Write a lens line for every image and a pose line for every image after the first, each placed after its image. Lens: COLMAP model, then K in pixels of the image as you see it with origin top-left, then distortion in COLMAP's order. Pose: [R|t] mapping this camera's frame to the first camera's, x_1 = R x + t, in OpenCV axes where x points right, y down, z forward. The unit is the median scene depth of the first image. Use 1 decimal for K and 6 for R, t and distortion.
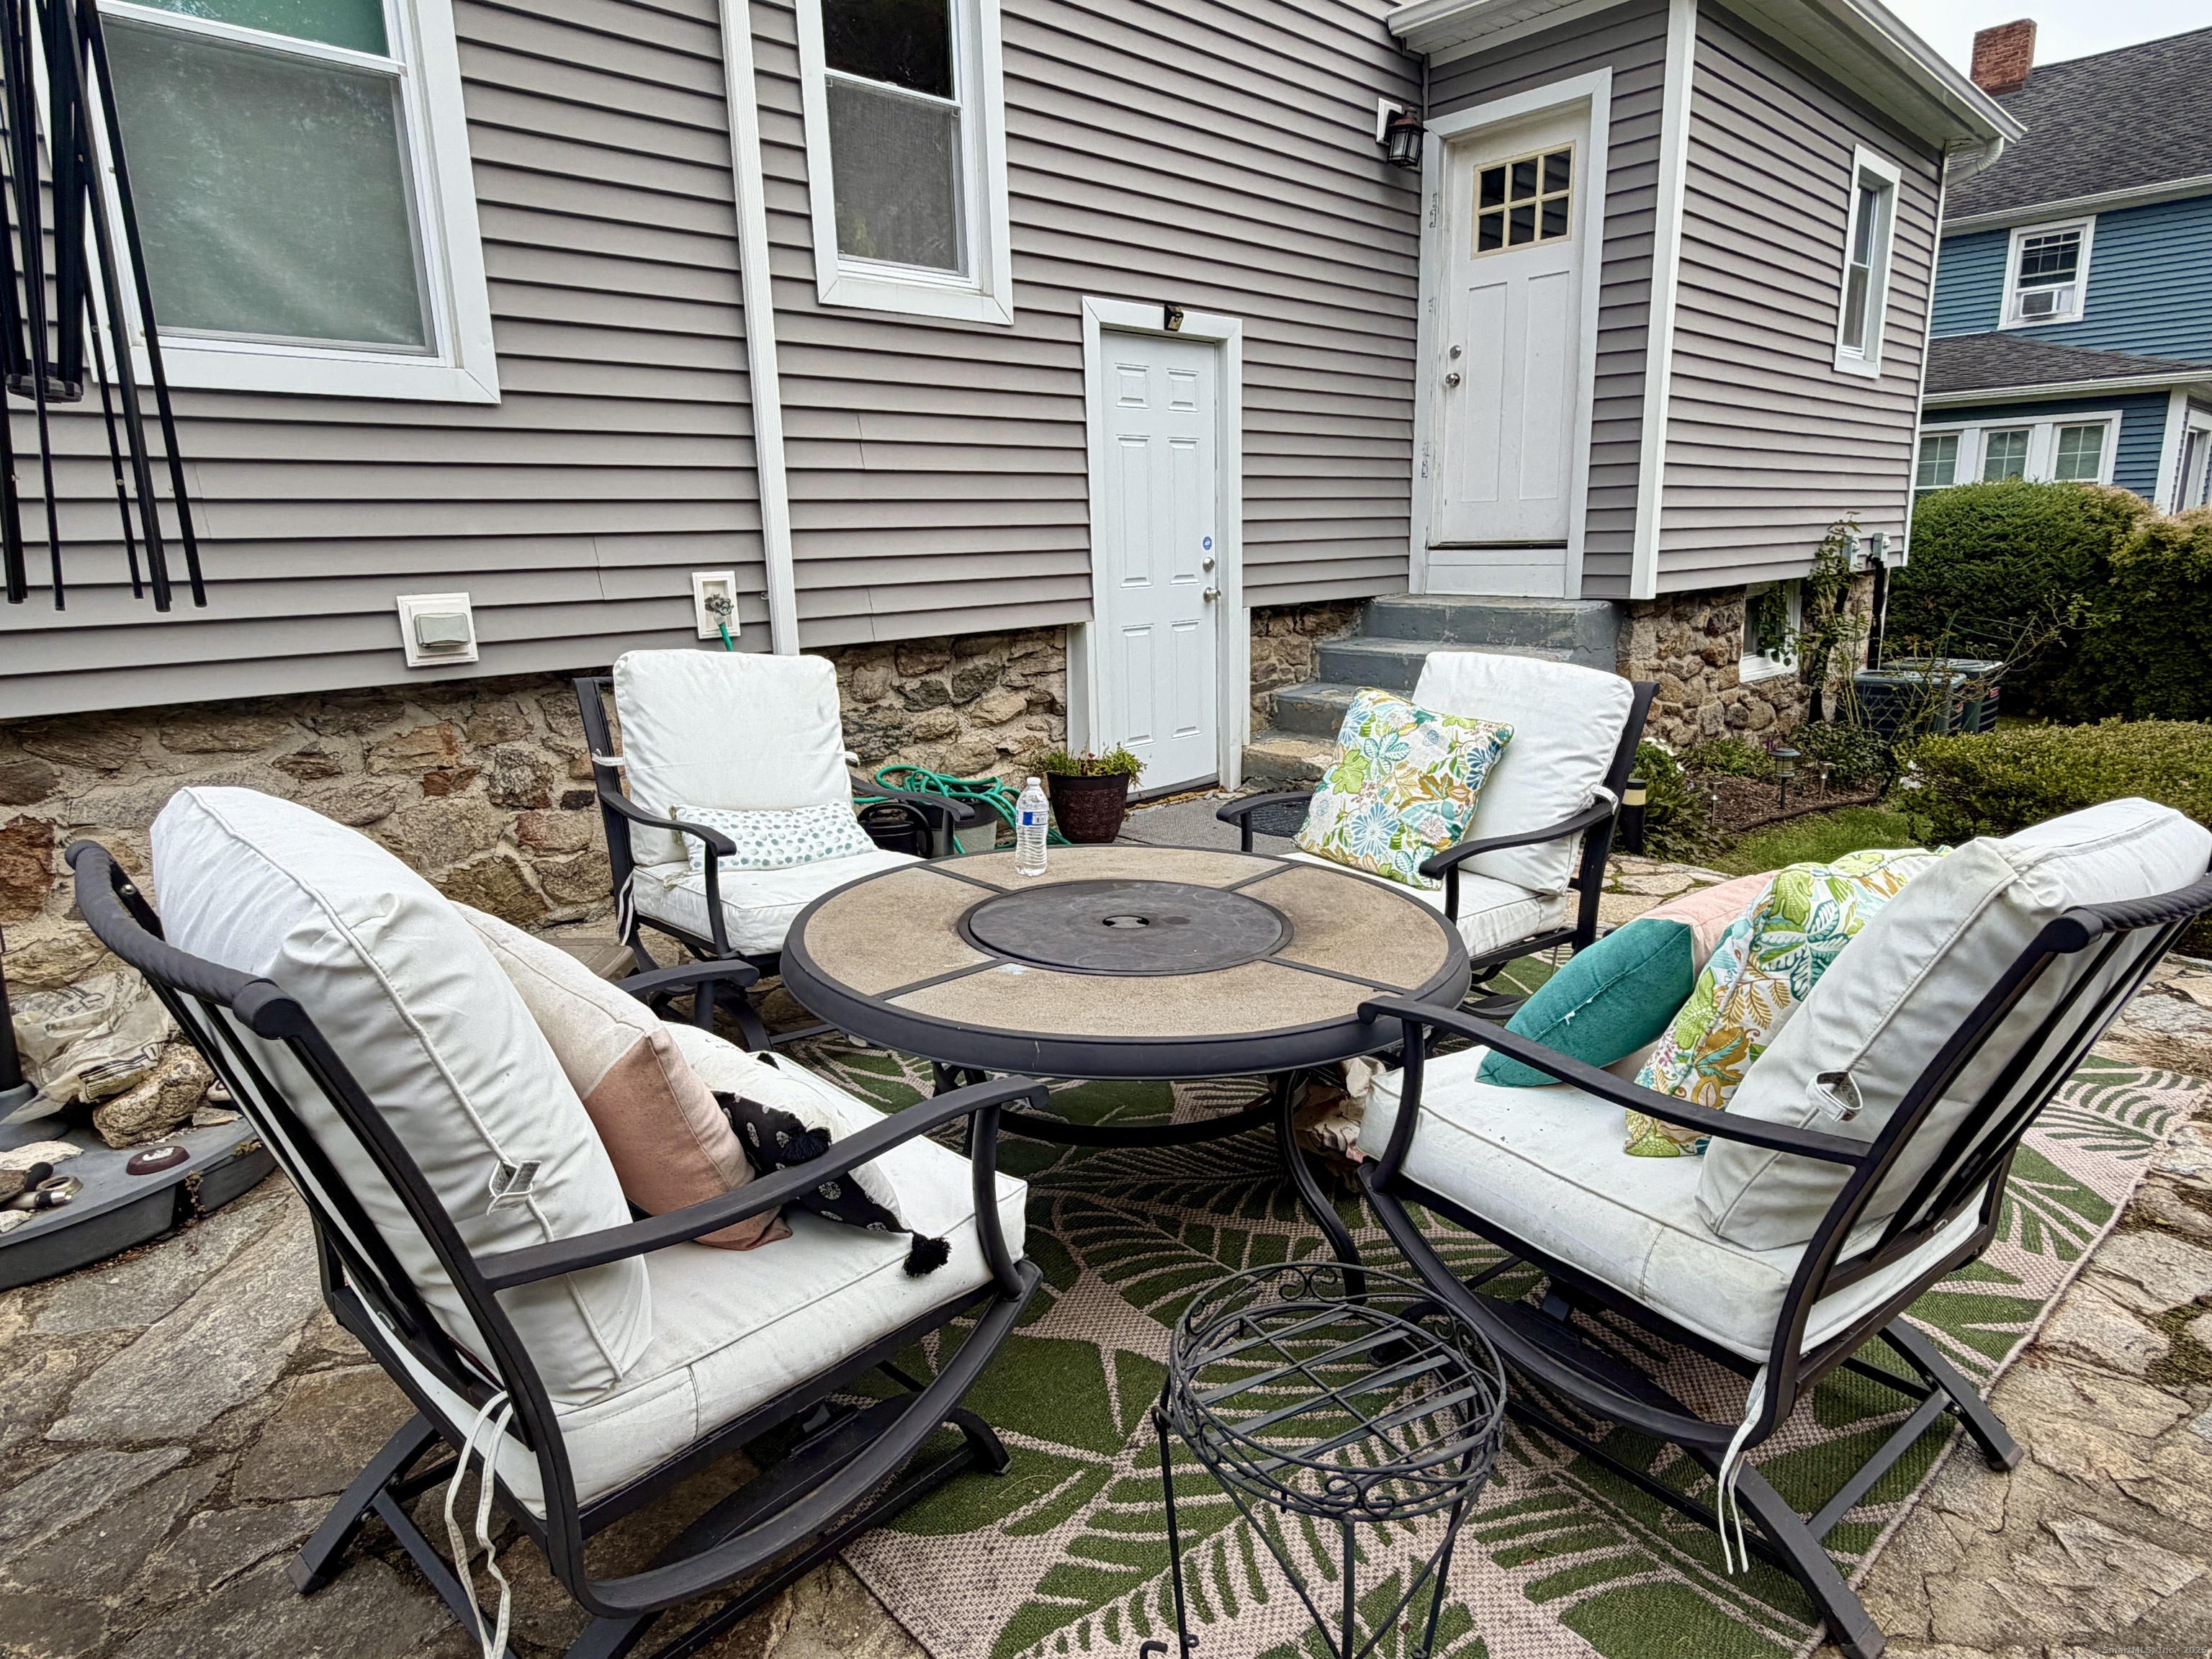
lens RADIAL K [[1266.6, 0, 1107.4], [0, 1266.6, 830.8], [0, 0, 1]] dist [0.000537, 0.001770]
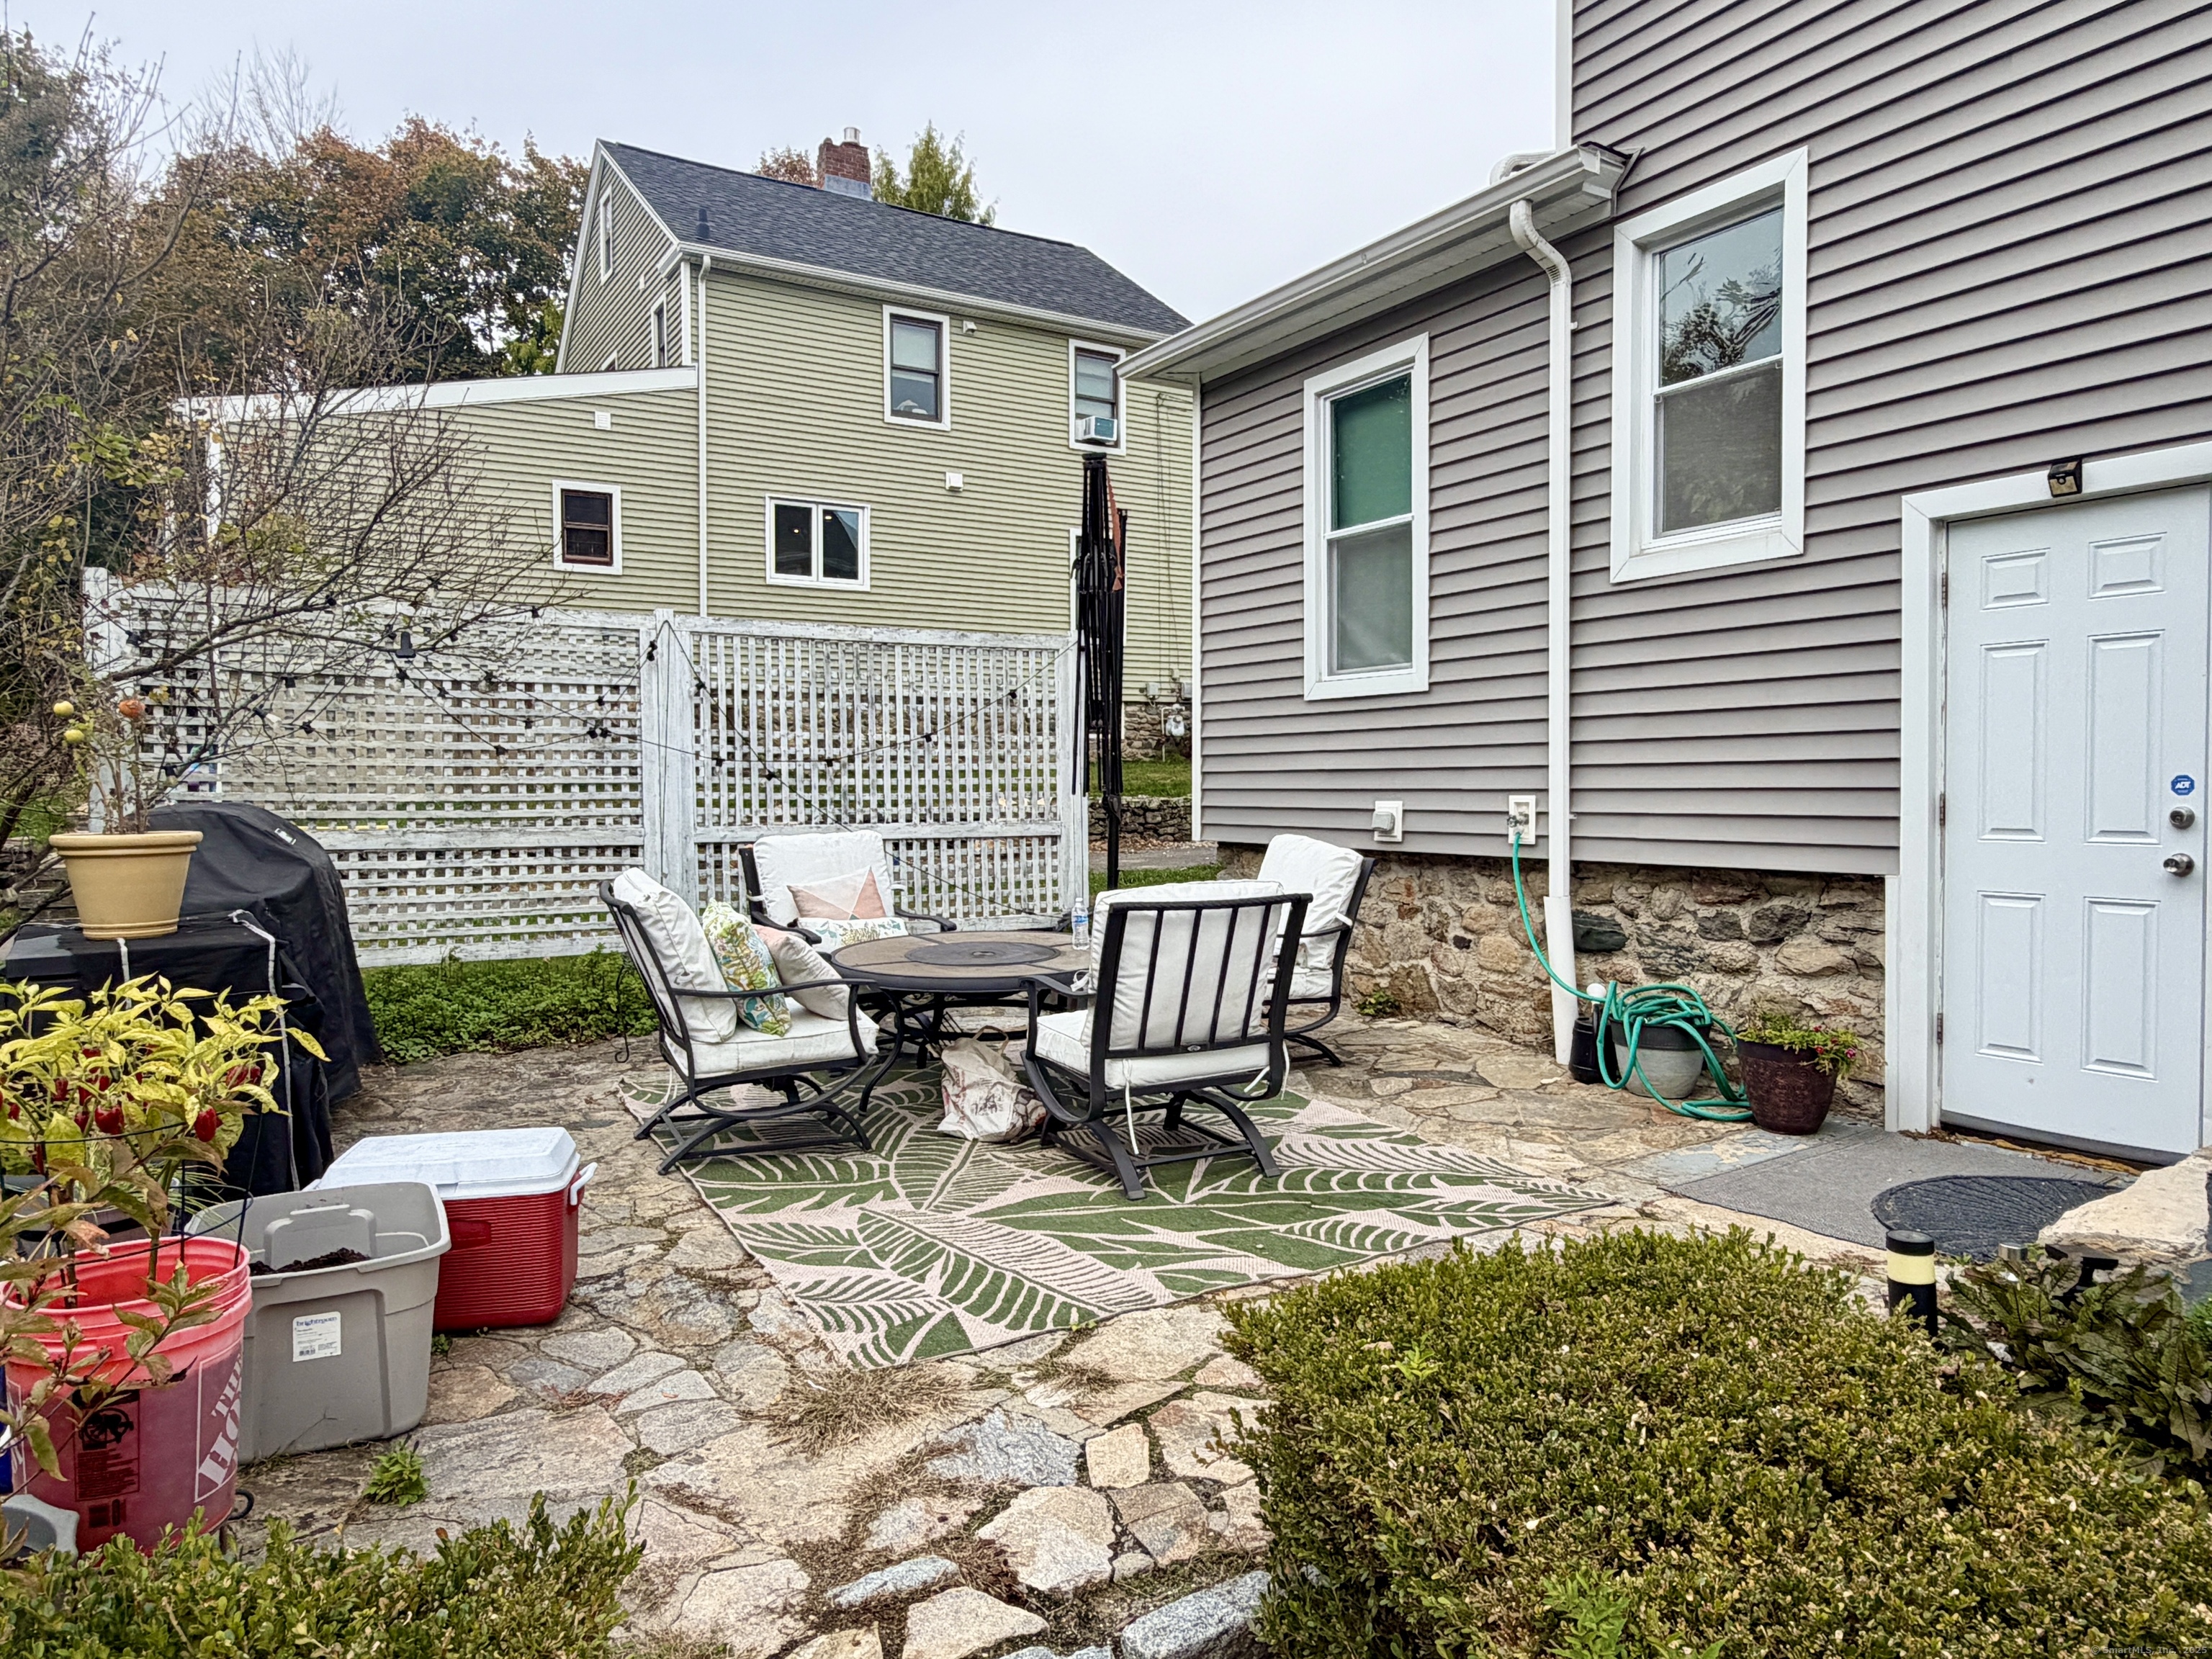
lens RADIAL K [[1428.7, 0, 1106.0], [0, 1428.7, 829.5], [0, 0, 1]] dist [-0.004913, -0.001611]
pose [[-0.221500, 0.056726, -0.973509, 1.030912], [-0.210071, 0.972092, 0.104440, -0.191858], [0.952265, 0.227639, -0.203402, 0.731953]]
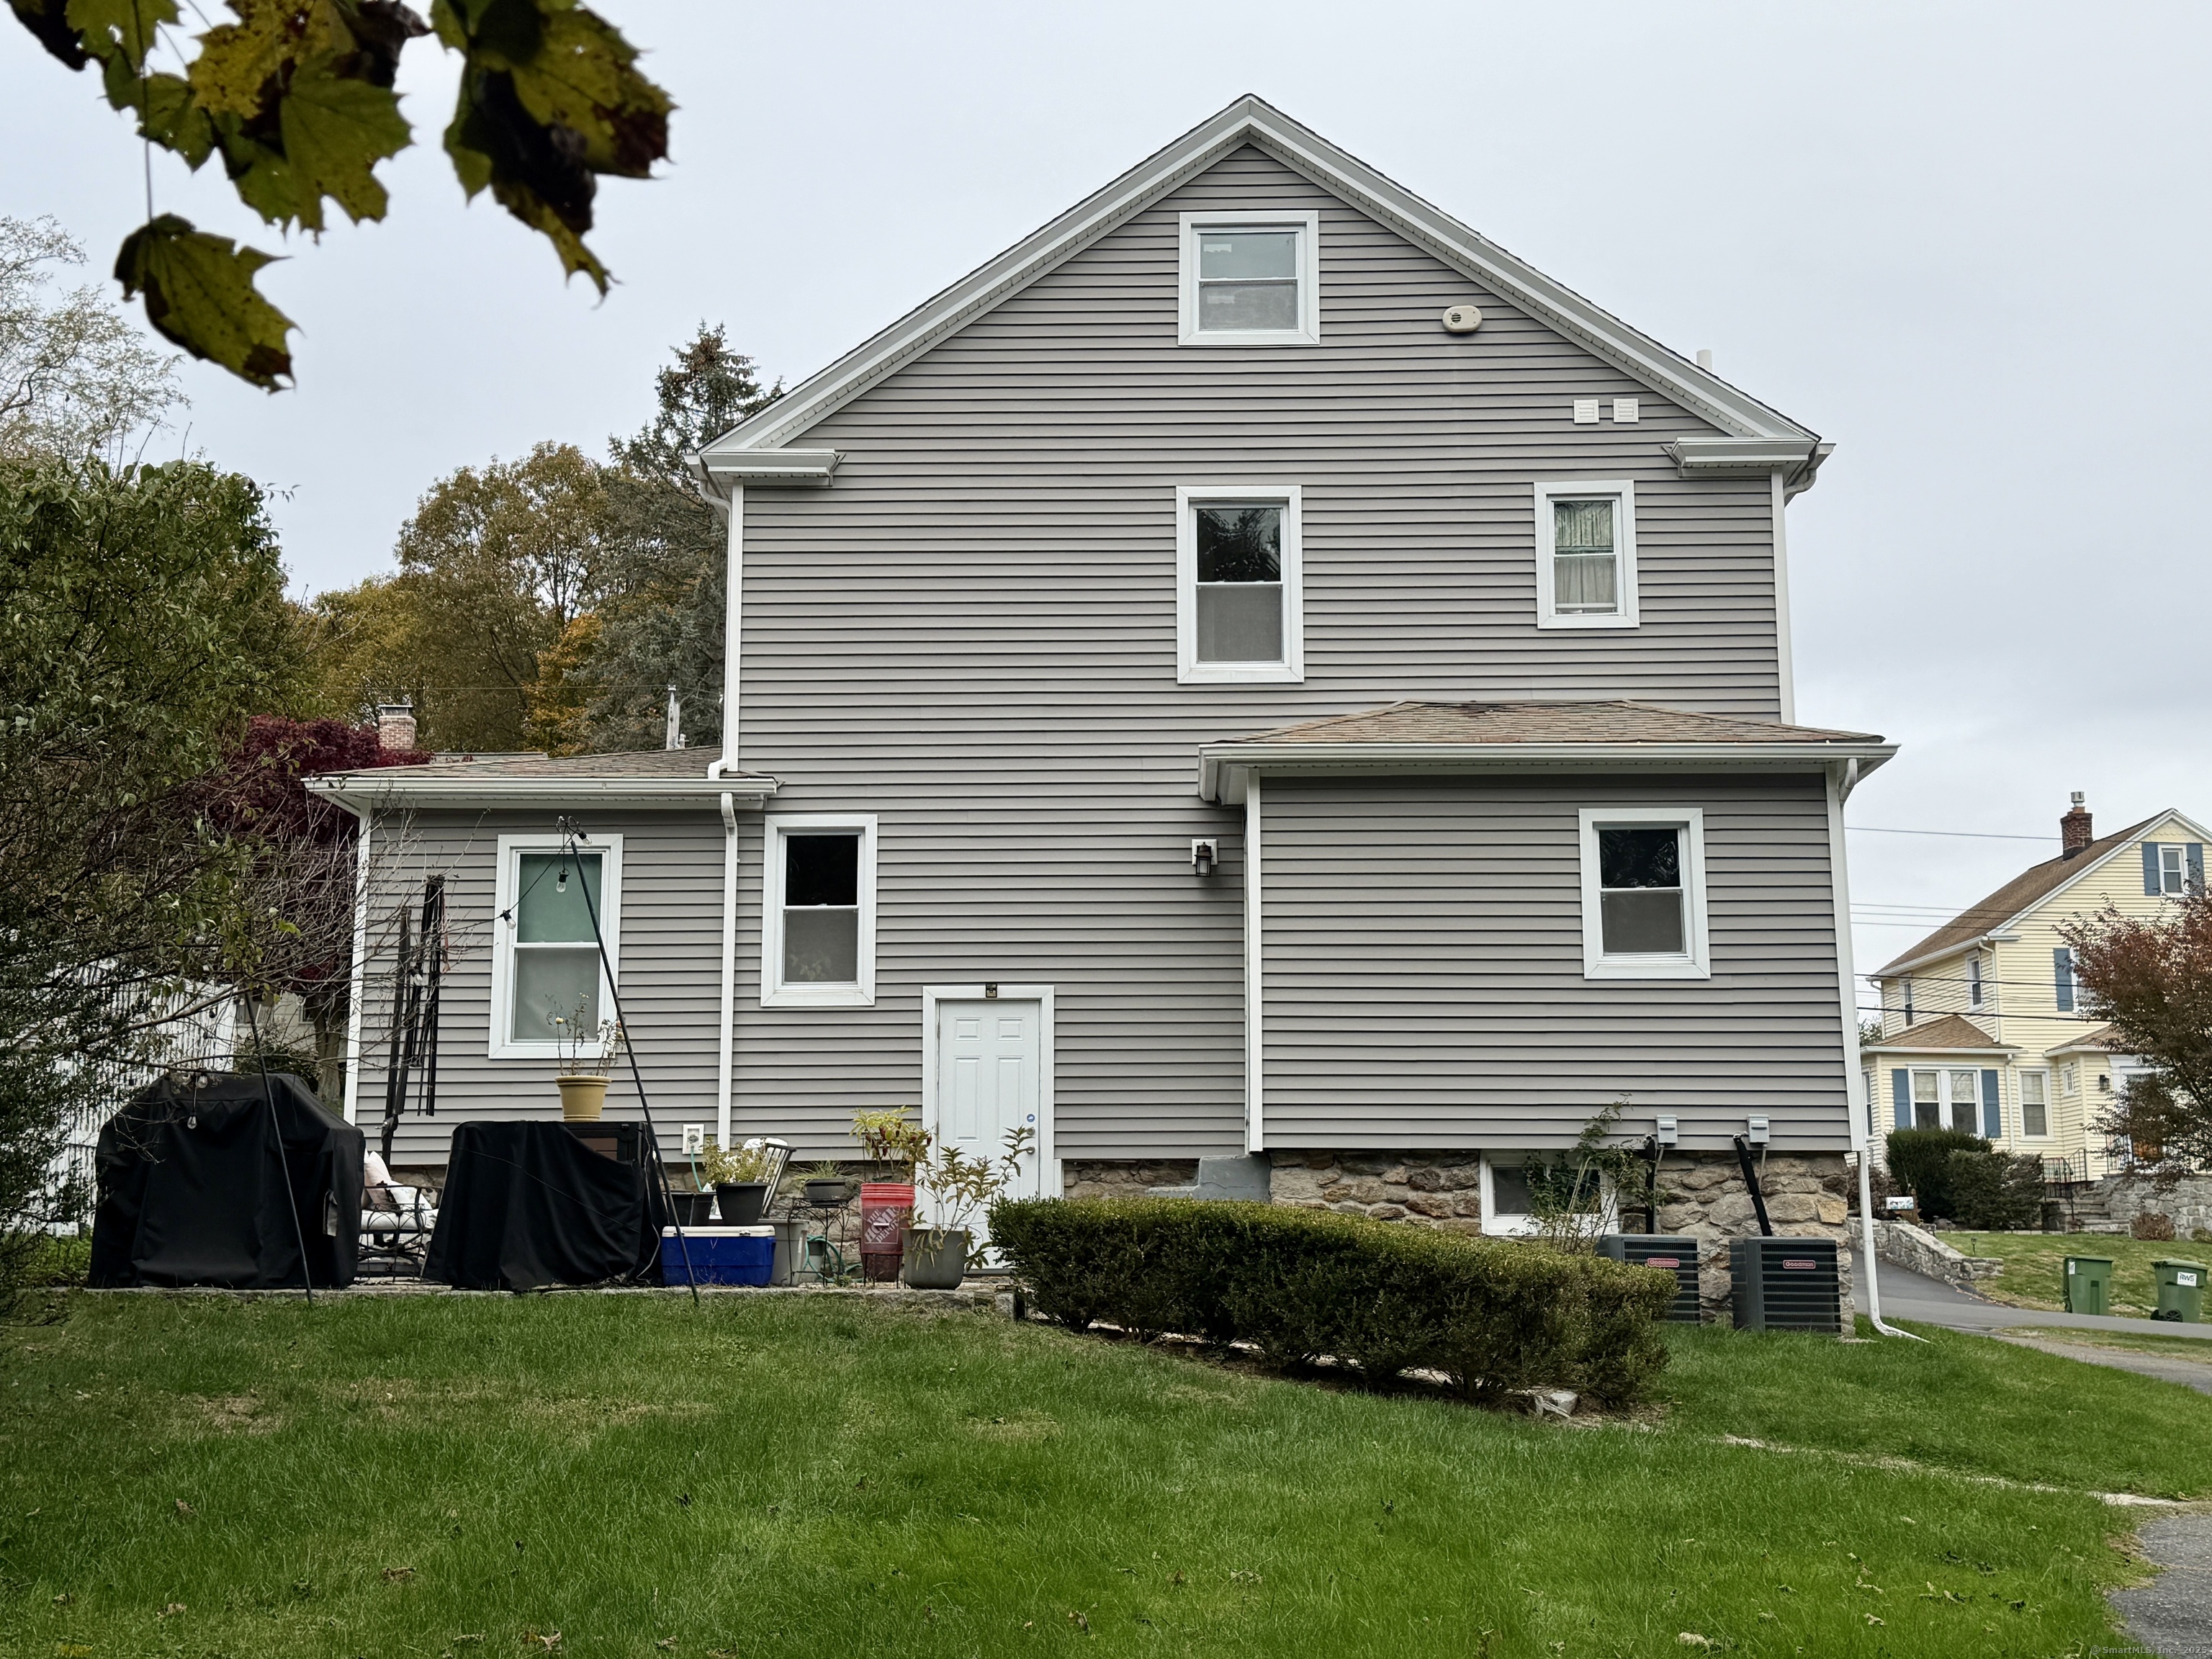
lens RADIAL K [[2586.5, 0, 1104.3], [0, 2586.5, 835.3], [0, 0, 1]] dist [0.137251, -0.005979]
pose [[0.707507, -0.096214, -0.700126, 2.850810], [-0.176209, 0.935383, -0.306610, 0.492064], [0.684386, 0.340298, 0.644836, -1.351174]]
